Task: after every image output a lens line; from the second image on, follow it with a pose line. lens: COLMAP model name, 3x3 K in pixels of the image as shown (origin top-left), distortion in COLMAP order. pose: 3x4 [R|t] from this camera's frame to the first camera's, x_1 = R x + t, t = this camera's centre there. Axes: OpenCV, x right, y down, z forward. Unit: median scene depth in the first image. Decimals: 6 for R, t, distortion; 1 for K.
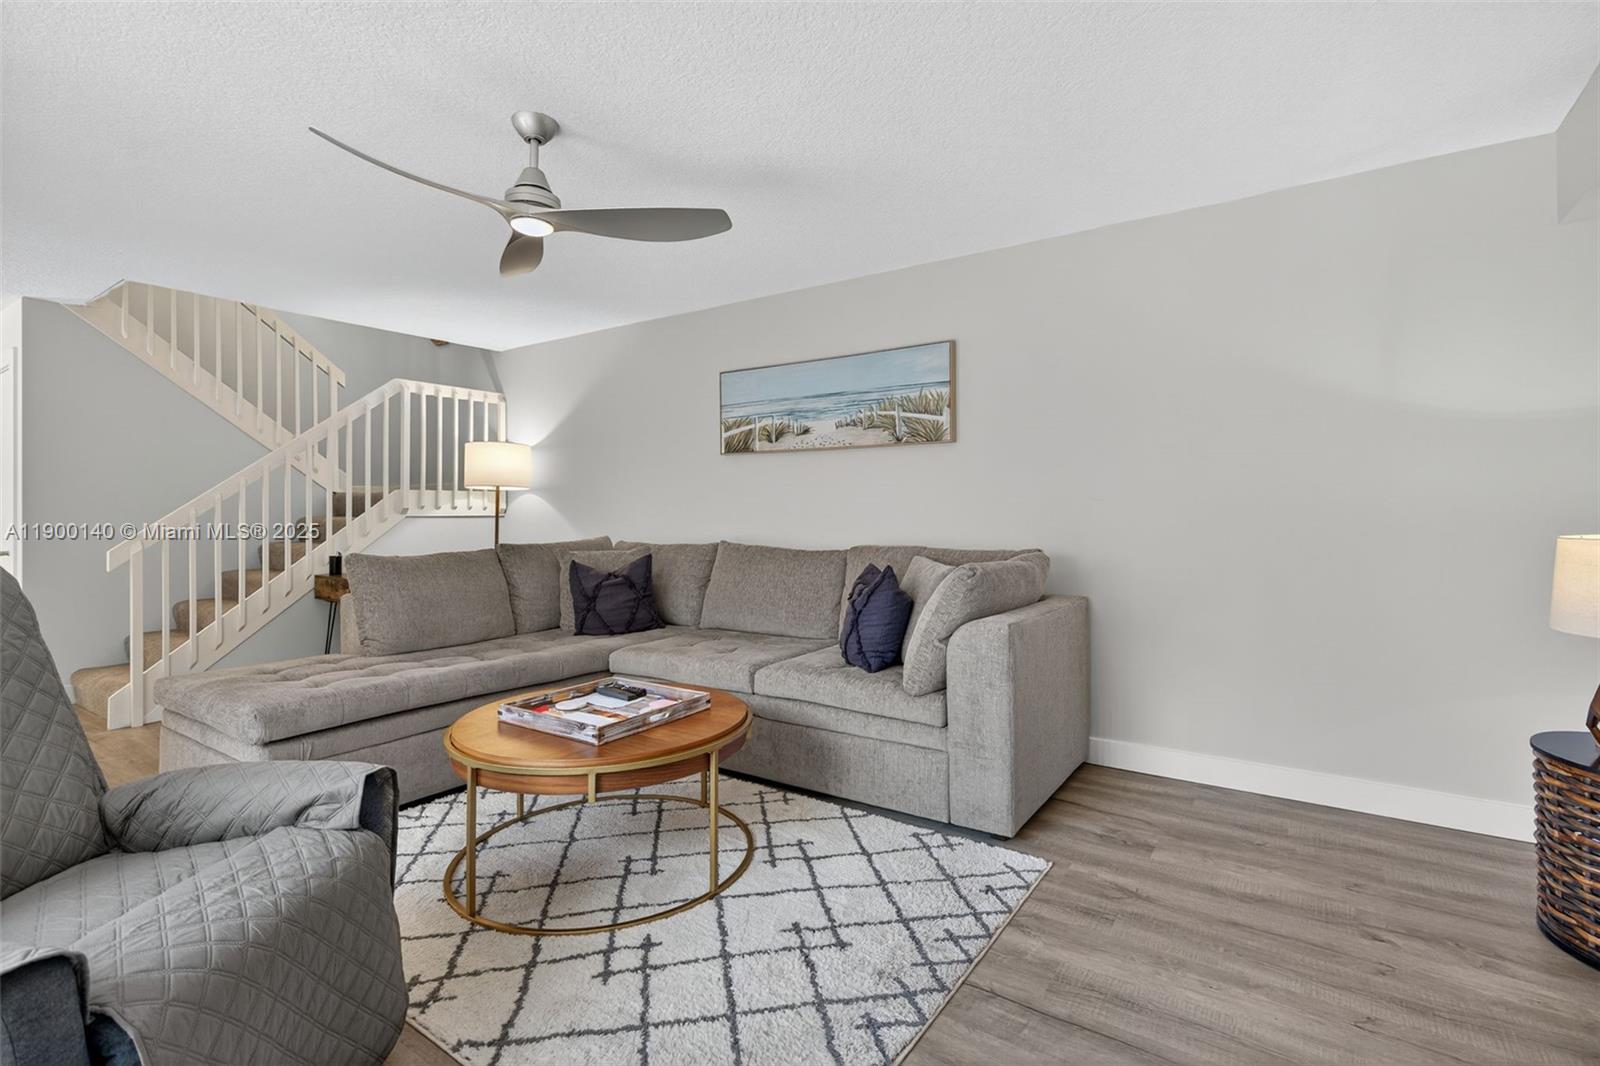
lens RADIAL K [[731.8, 0, 810.8], [0, 731.8, 512.3], [0, 0, 1]] dist [-0.000362, 0.000237]
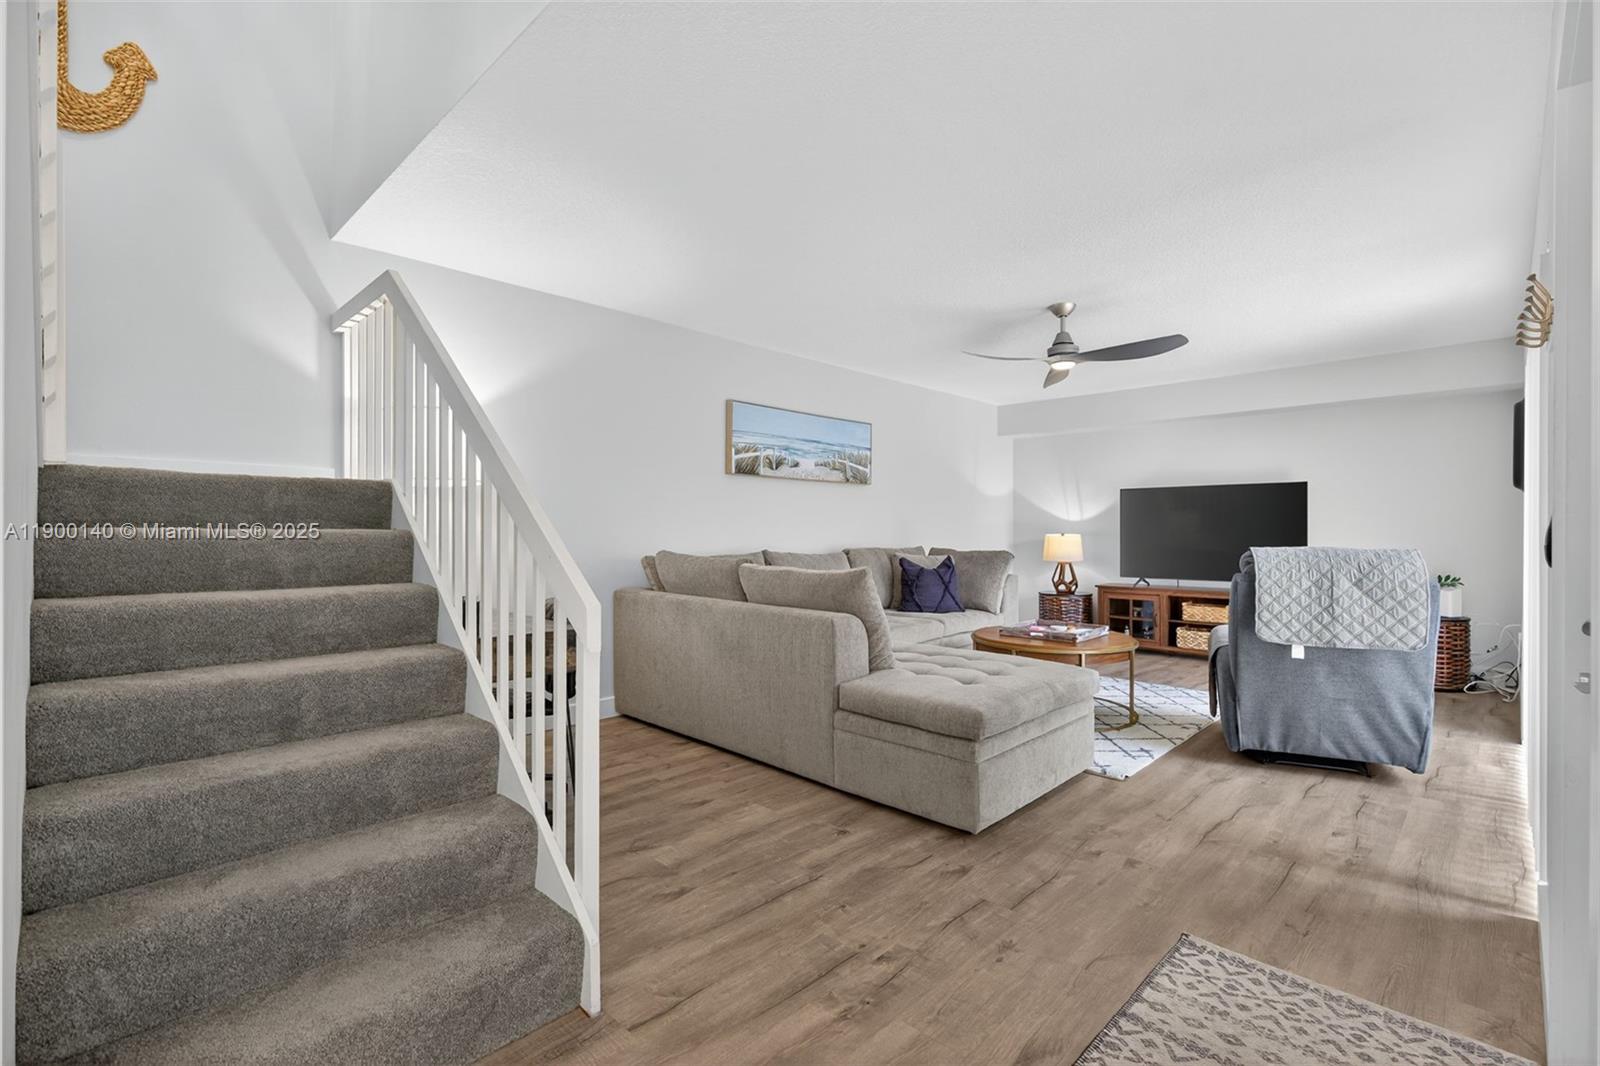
lens RADIAL K [[716.4, 0, 801.1], [0, 716.4, 526.9], [0, 0, 1]] dist [-0.000459, 0.000537]
pose [[0.182086, 0.006066, 0.983264, -1.365851], [-0.004078, 0.999977, -0.005414, 0.008558], [-0.983274, -0.003024, 0.182106, 0.811150]]
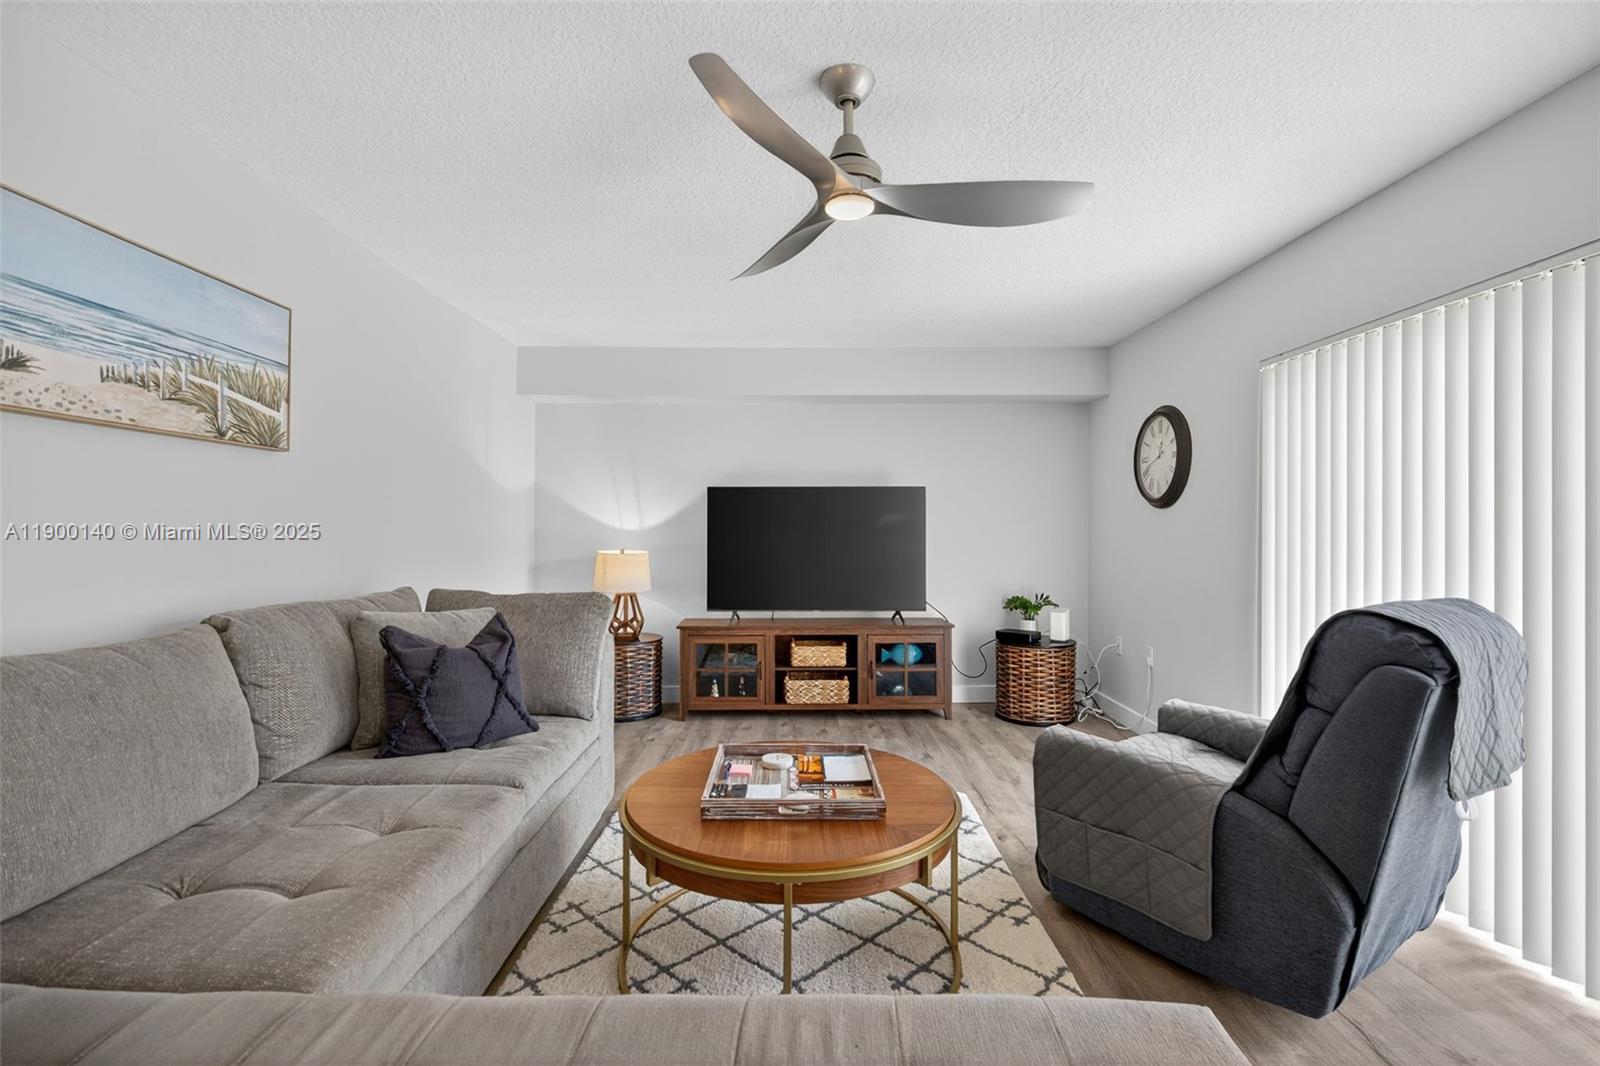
lens RADIAL K [[716.4, 0, 801.1], [0, 716.4, 526.9], [0, 0, 1]] dist [-0.000459, 0.000537]
pose [[-0.560982, 0.002700, 0.827823, -0.624979], [-0.004839, 0.999967, -0.006541, -0.020450], [-0.827814, -0.007675, -0.560951, 0.923311]]
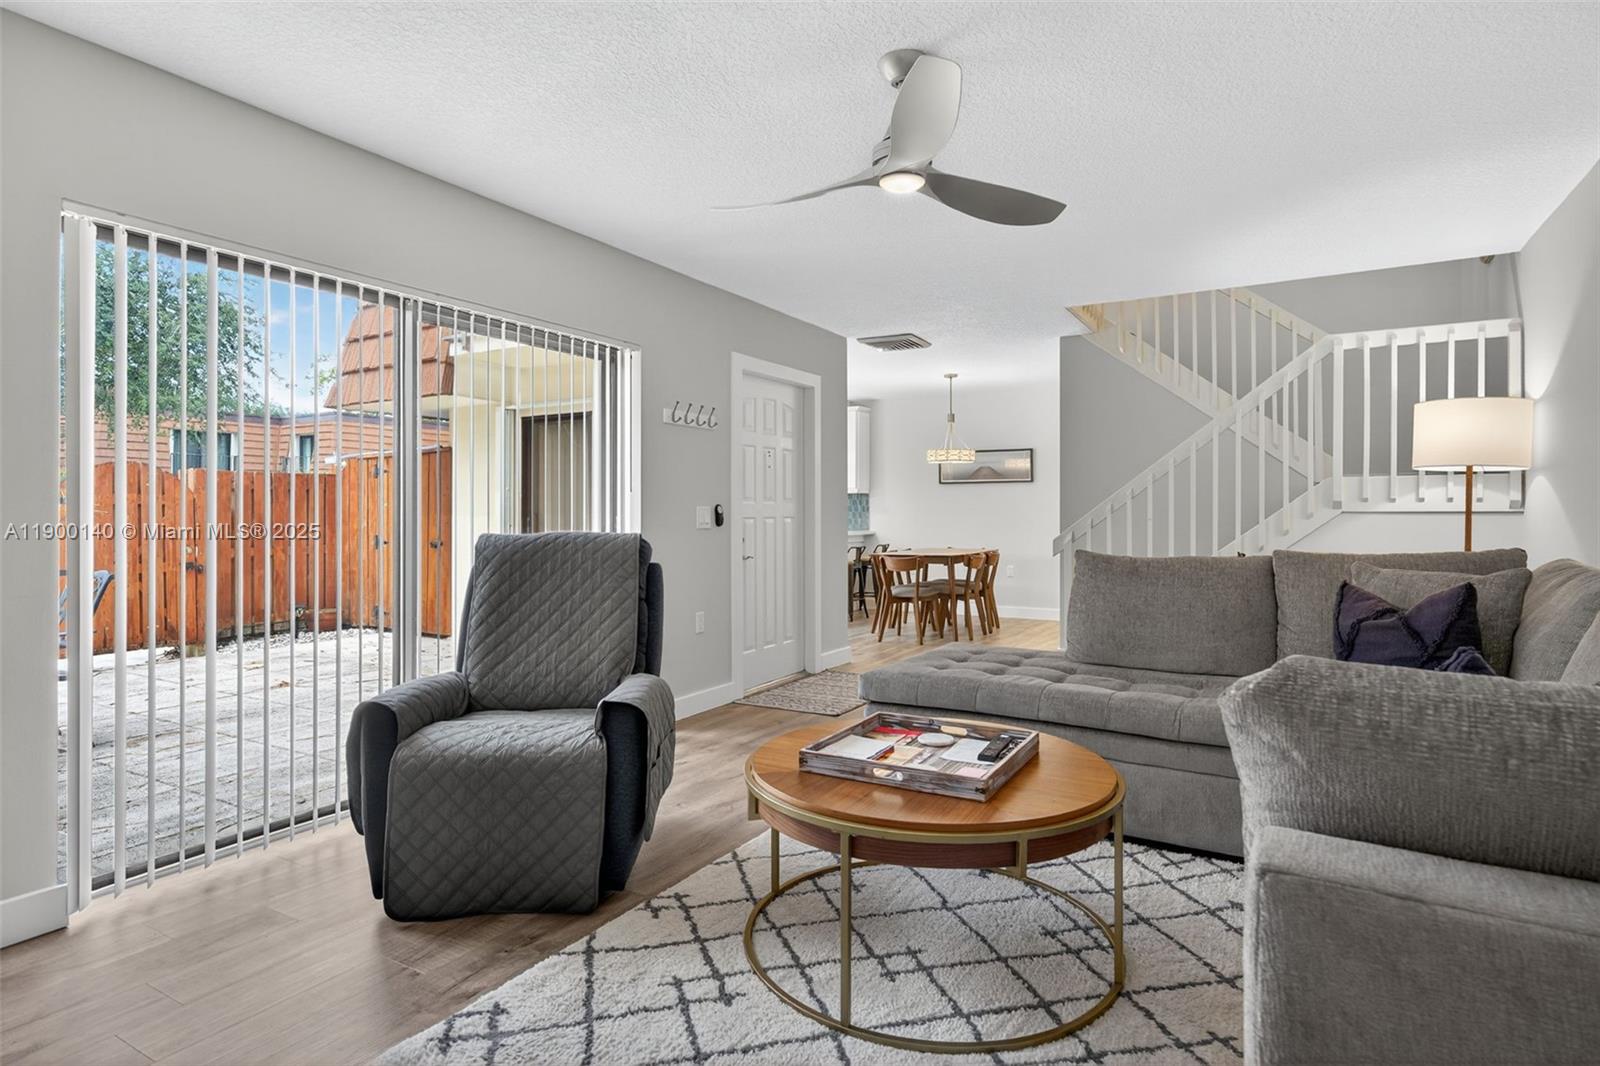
lens RADIAL K [[846.2, 0, 805.4], [0, 846.2, 513.6], [0, 0, 1]] dist [-0.000400, 0.000510]
pose [[0.075424, 0.005169, -0.997138, 0.390704], [0.002281, 0.999983, 0.005356, 0.001700], [0.997149, -0.002678, 0.075411, 0.500269]]
